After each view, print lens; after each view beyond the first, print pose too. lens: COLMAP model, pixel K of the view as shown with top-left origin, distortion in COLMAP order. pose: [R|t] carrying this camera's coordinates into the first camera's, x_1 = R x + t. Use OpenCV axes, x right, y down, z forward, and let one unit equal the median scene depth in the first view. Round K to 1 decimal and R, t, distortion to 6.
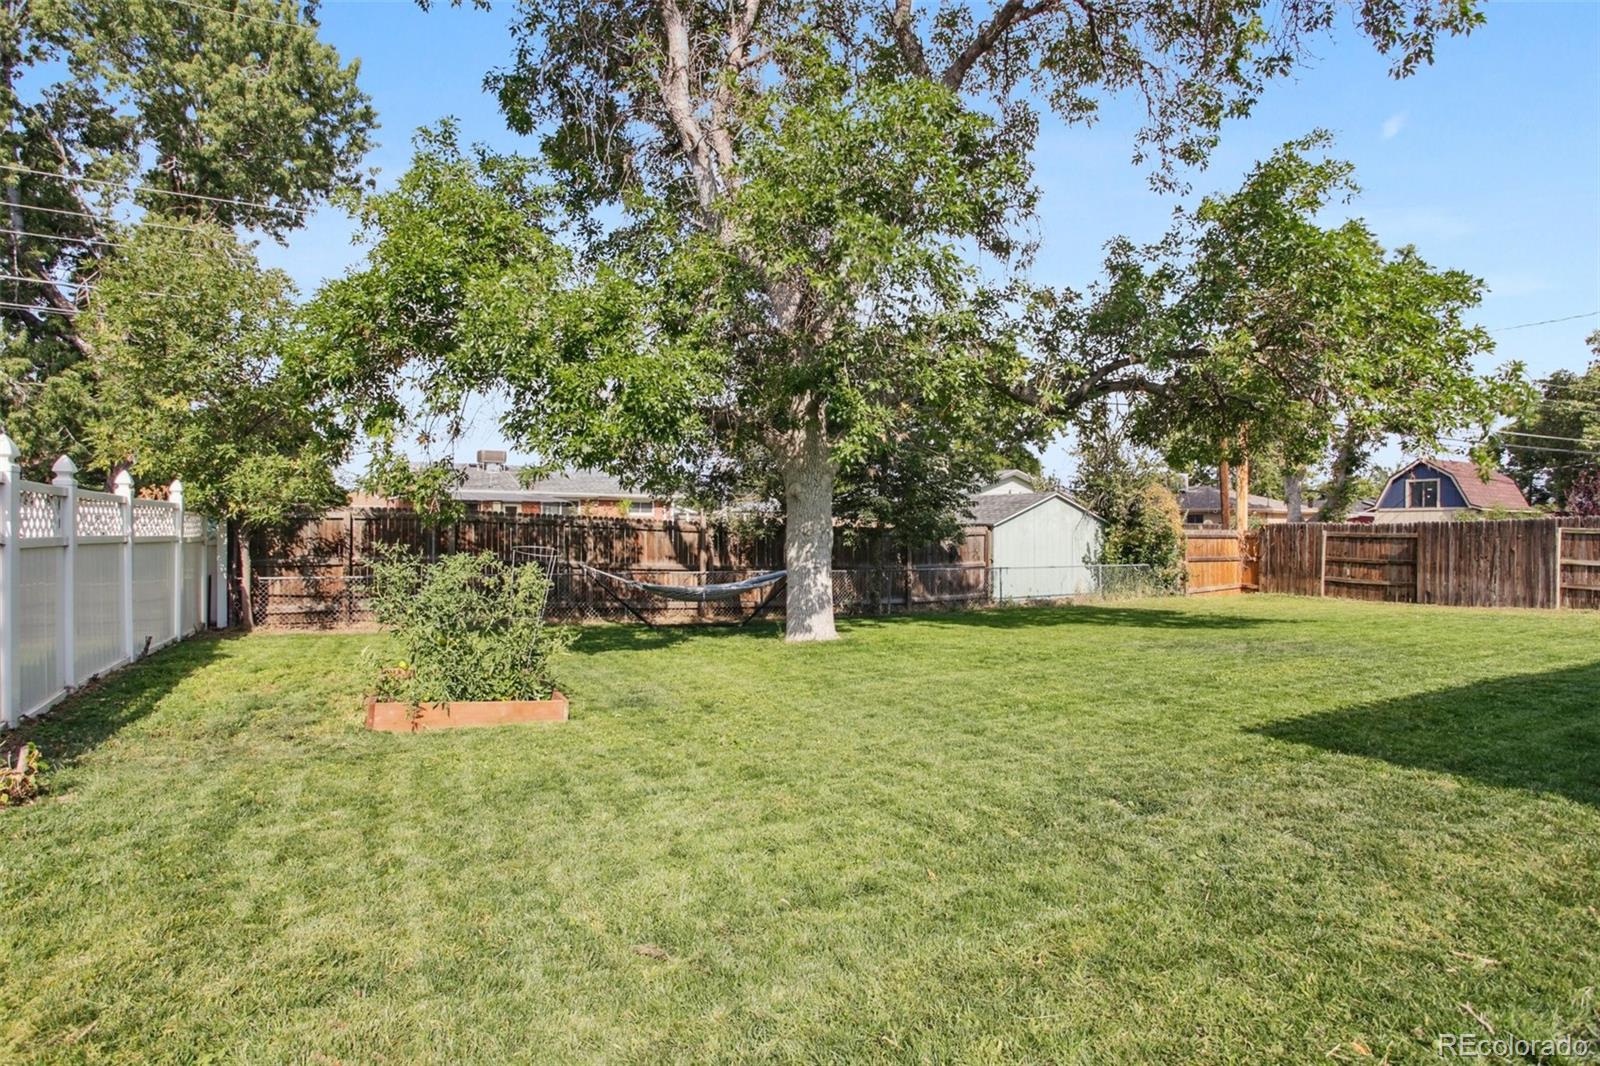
lens RADIAL K [[796.3, 0, 800.0], [0, 796.3, 533.0], [0, 0, 1]] dist [-0.049745, 0.030061]
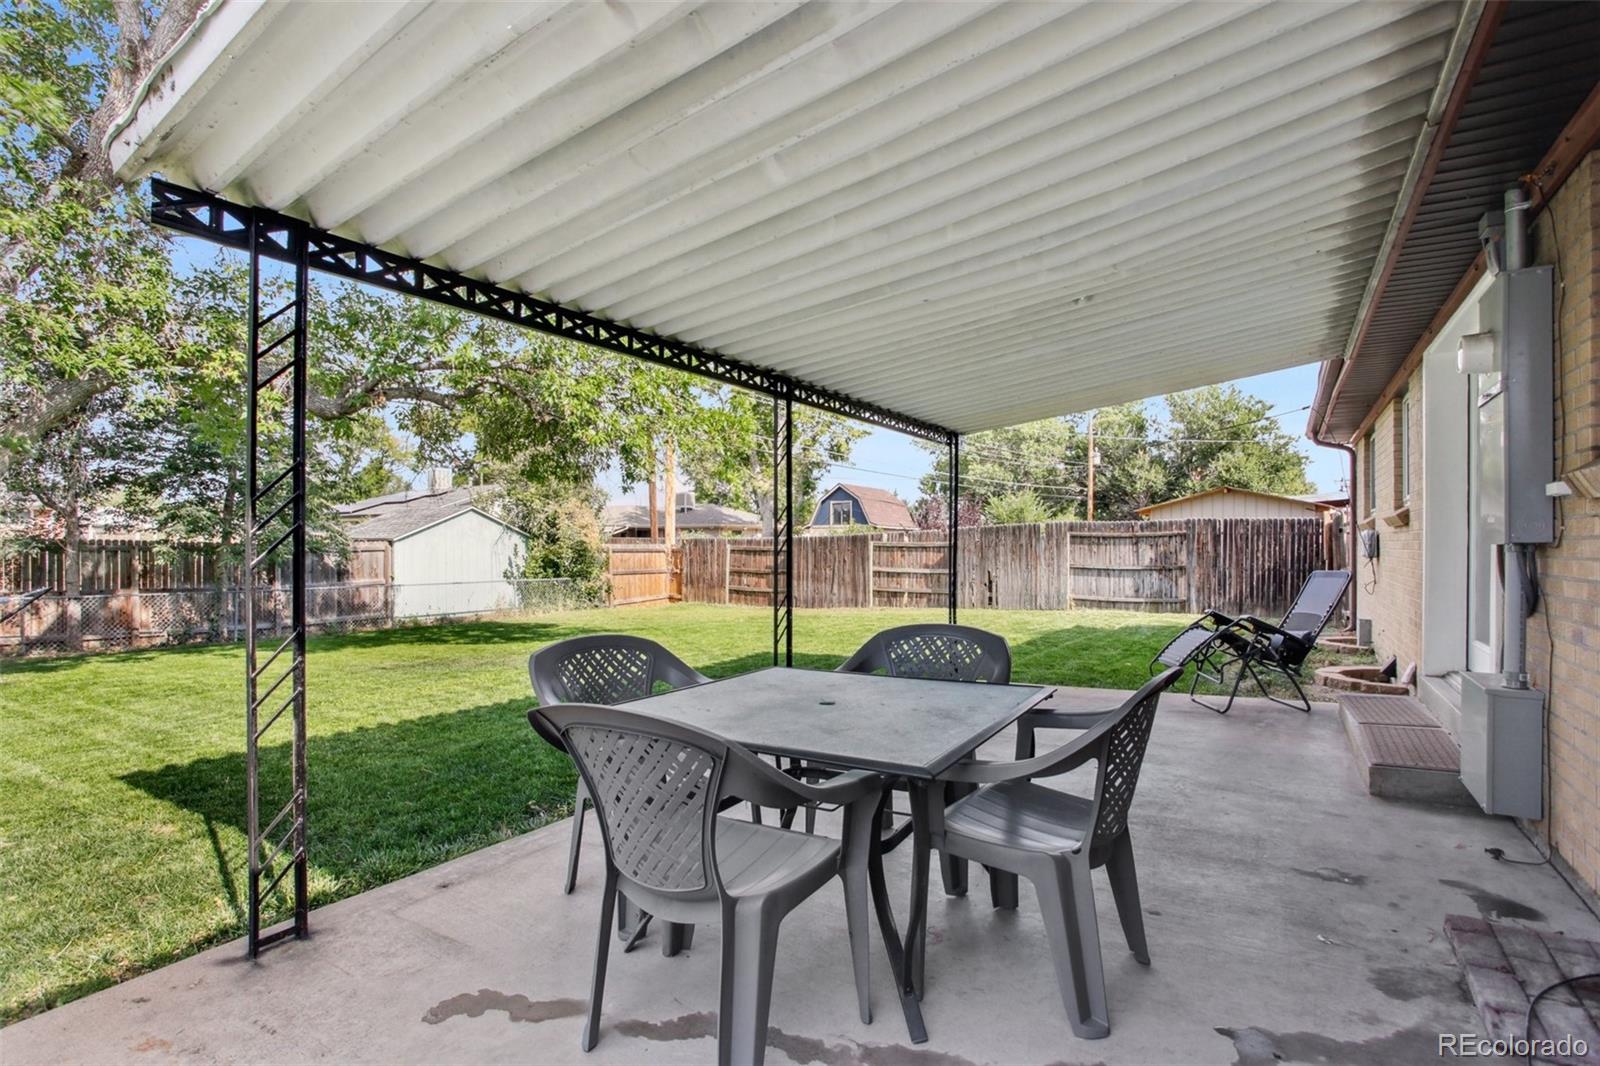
lens RADIAL K [[796.3, 0, 800.0], [0, 796.3, 533.0], [0, 0, 1]] dist [-0.049745, 0.030061]
pose [[0.880271, 0.004397, 0.474451, 0.221313], [0.004667, 0.999828, -0.017924, 0.001299], [-0.474448, 0.017992, 0.880099, -0.046329]]
